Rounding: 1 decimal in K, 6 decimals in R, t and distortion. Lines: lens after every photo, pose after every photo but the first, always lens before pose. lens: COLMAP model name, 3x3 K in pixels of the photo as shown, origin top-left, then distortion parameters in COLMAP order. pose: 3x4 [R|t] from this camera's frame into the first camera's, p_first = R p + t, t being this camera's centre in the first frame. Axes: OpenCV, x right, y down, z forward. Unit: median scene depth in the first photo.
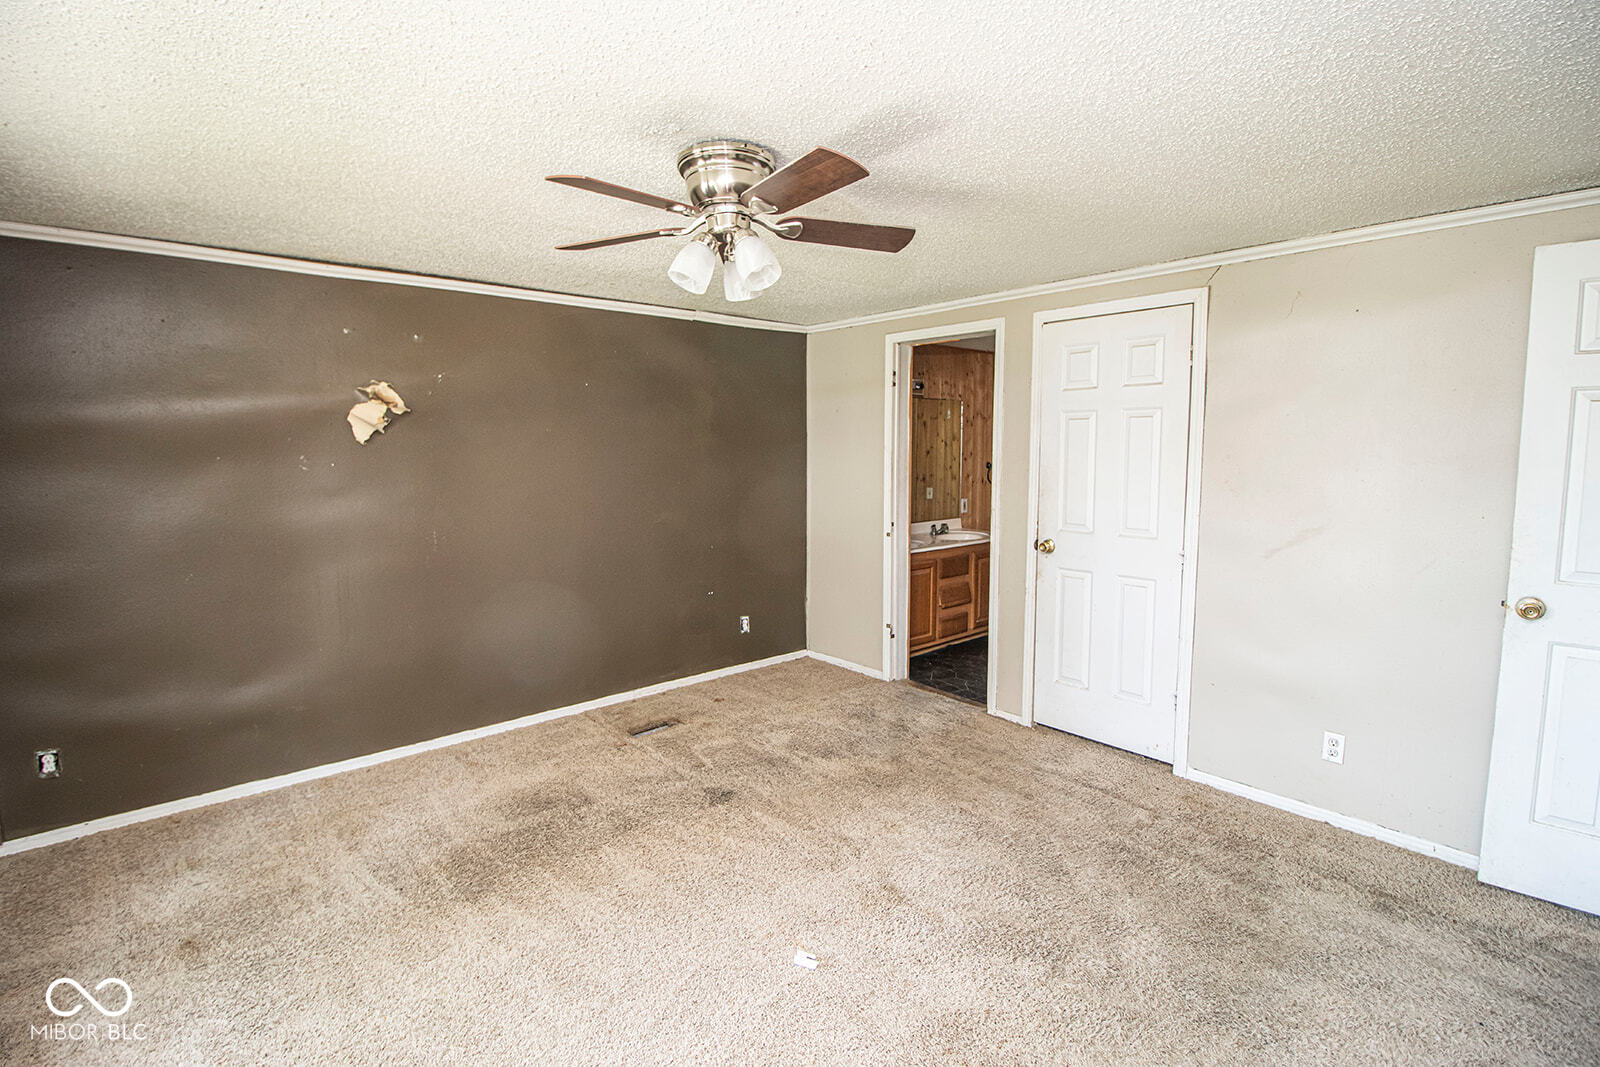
lens RADIAL K [[745.7, 0, 806.1], [0, 745.7, 515.3], [0, 0, 1]] dist [0.000628, -0.013785]
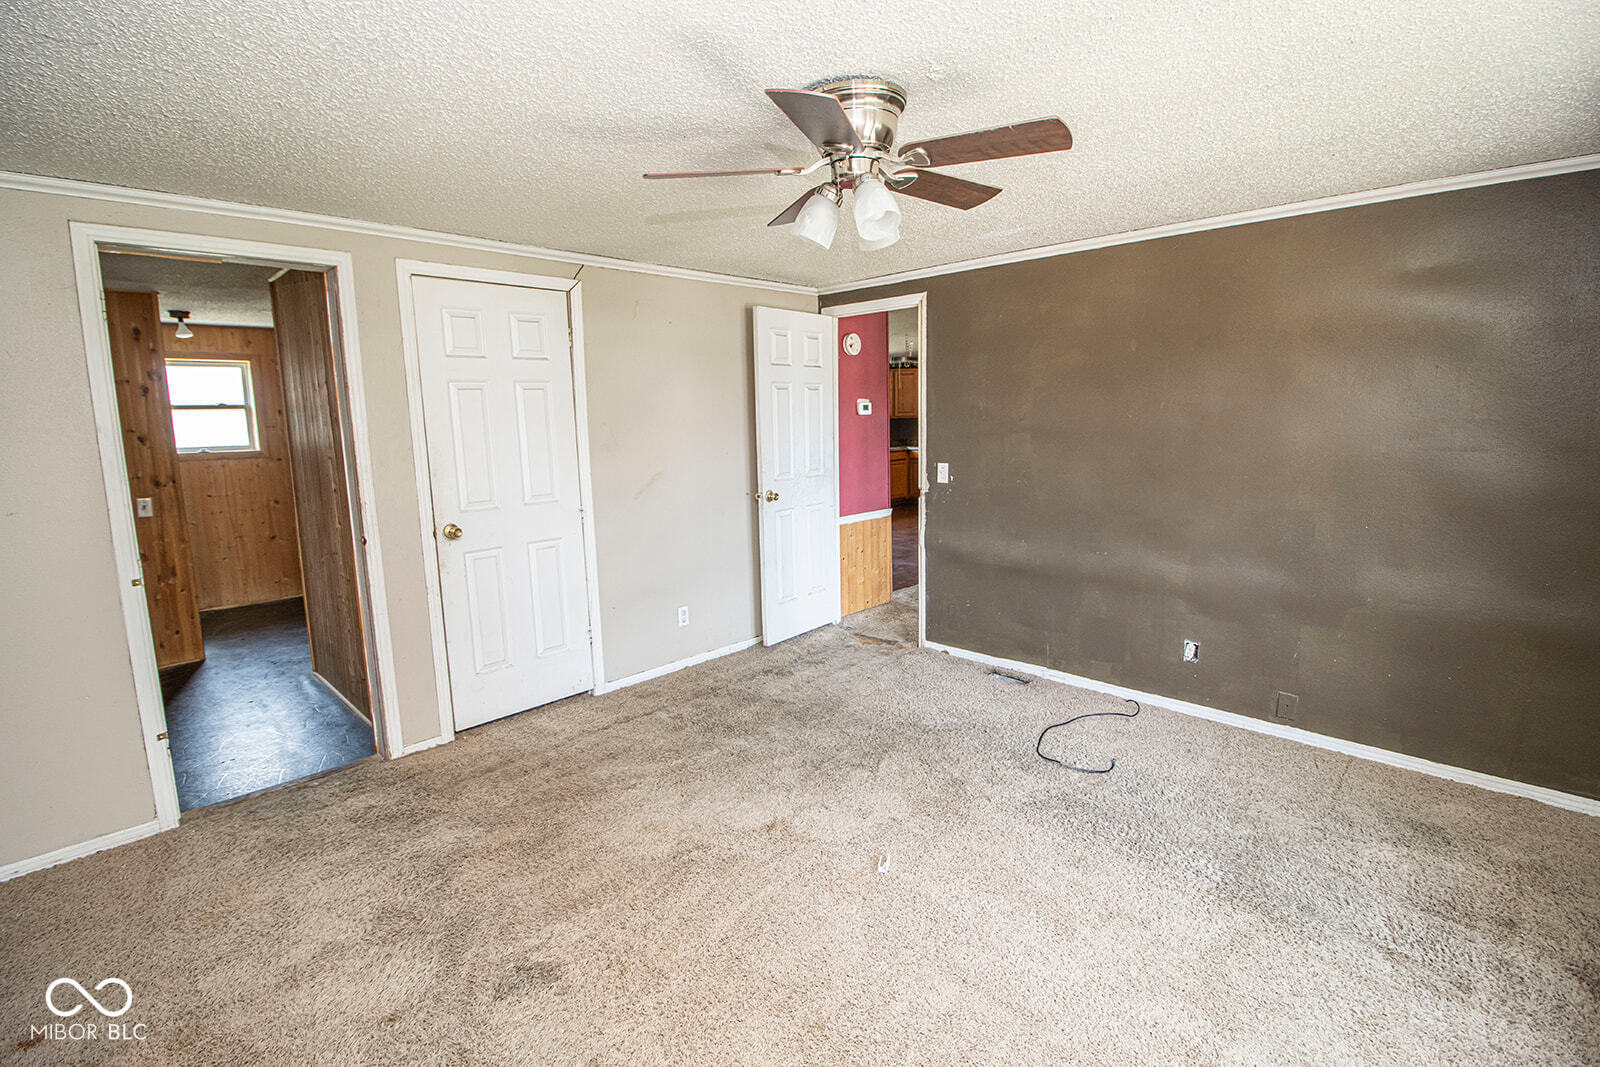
lens RADIAL K [[733.4, 0, 807.7], [0, 733.4, 526.1], [0, 0, 1]] dist [0.000411, -0.012897]
pose [[-0.081324, -0.145163, 0.986060, -0.642559], [0.118562, 0.980903, 0.154182, -0.056190], [-0.989611, 0.129448, -0.062560, 0.708059]]
